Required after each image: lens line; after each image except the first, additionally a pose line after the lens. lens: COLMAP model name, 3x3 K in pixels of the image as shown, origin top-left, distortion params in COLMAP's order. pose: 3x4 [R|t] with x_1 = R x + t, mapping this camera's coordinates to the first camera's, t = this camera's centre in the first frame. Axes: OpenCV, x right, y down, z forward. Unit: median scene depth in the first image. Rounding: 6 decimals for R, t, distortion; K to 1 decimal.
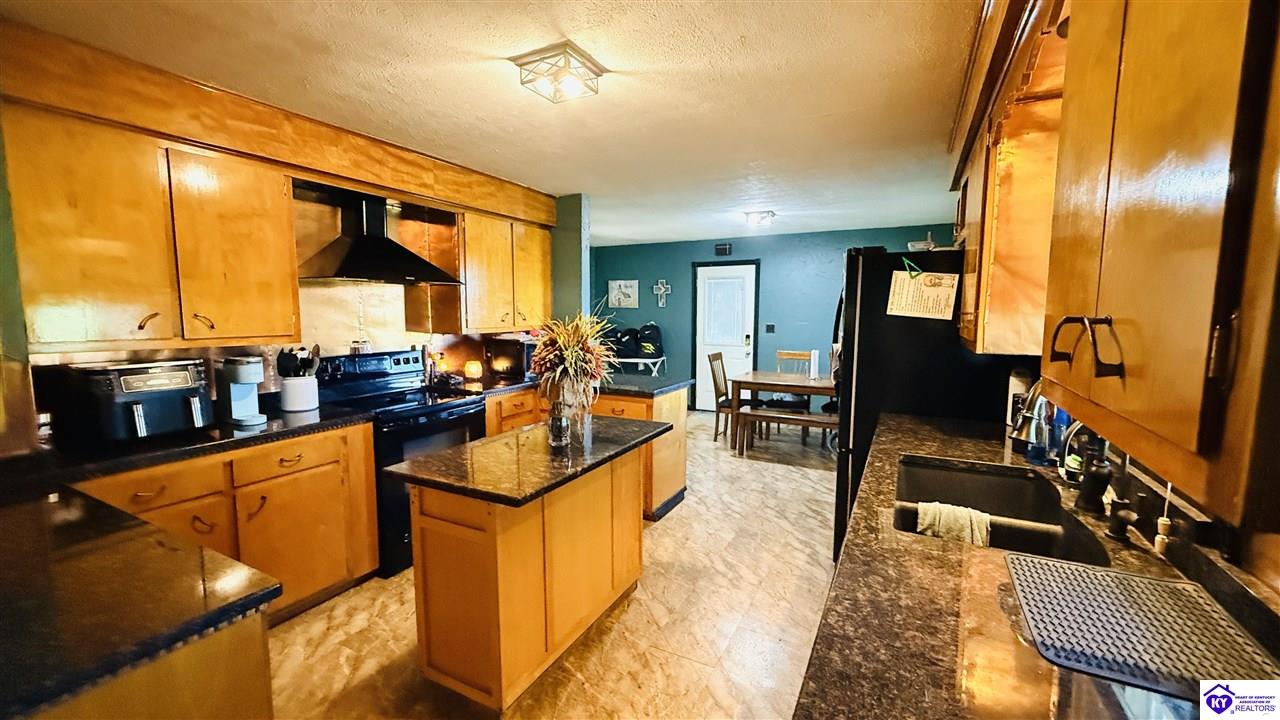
lens RADIAL K [[512.2, 0, 638.0], [0, 512.2, 362.4], [0, 0, 1]] dist [0.003792, -0.000065]
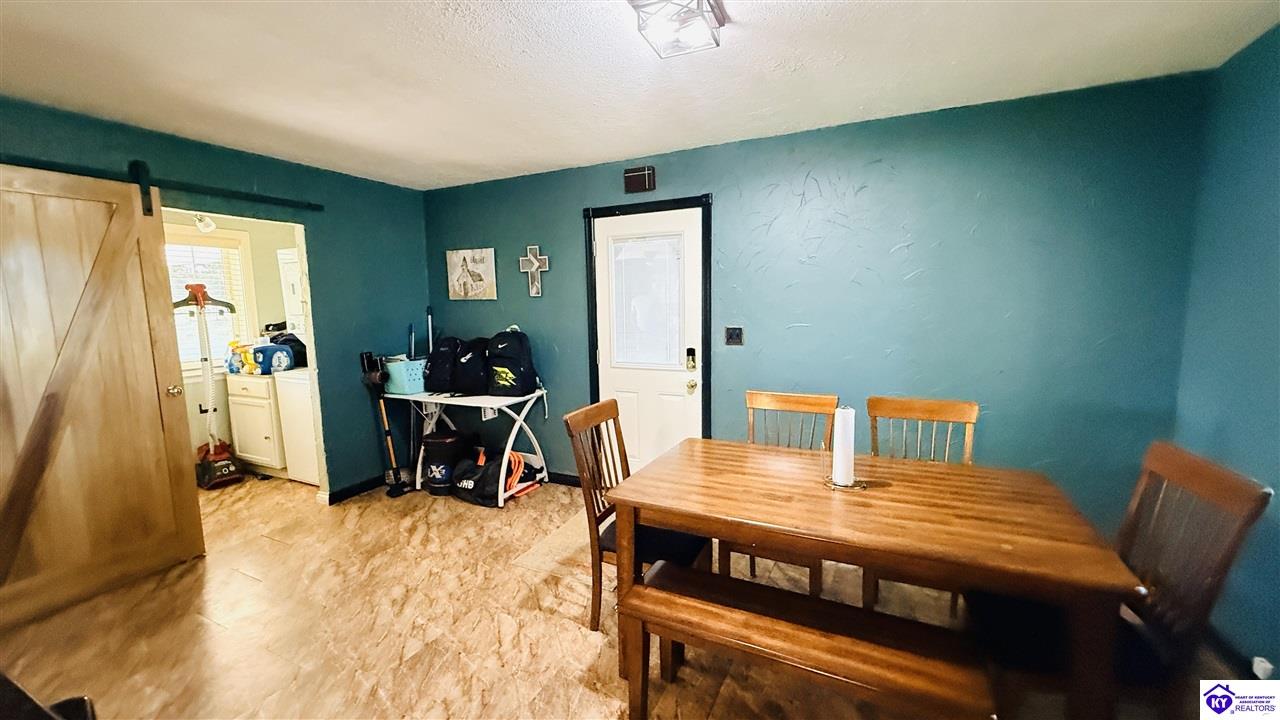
lens RADIAL K [[512.2, 0, 635.9], [0, 512.2, 359.8], [0, 0, 1]] dist [0.003792, -0.000065]
pose [[0.999429, -0.022594, 0.025125, 0.142496], [0.022261, 0.999661, 0.013467, -0.049385], [-0.025421, -0.012900, 0.999594, 0.481840]]
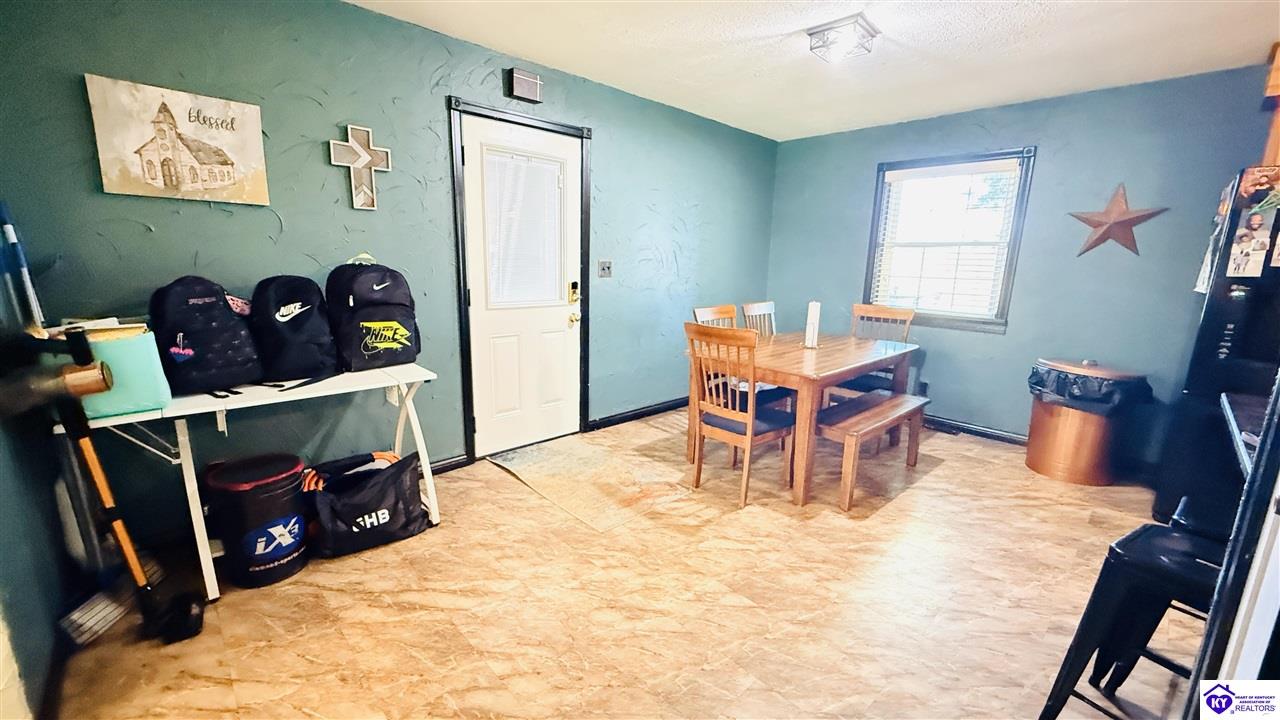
lens RADIAL K [[512.2, 0, 645.1], [0, 512.2, 359.8], [0, 0, 1]] dist [0.003792, -0.000065]
pose [[0.307875, -0.181530, 0.933949, -0.243175], [0.072718, 0.983248, 0.167141, -0.056105], [-0.948644, 0.016456, 0.315918, 0.747861]]
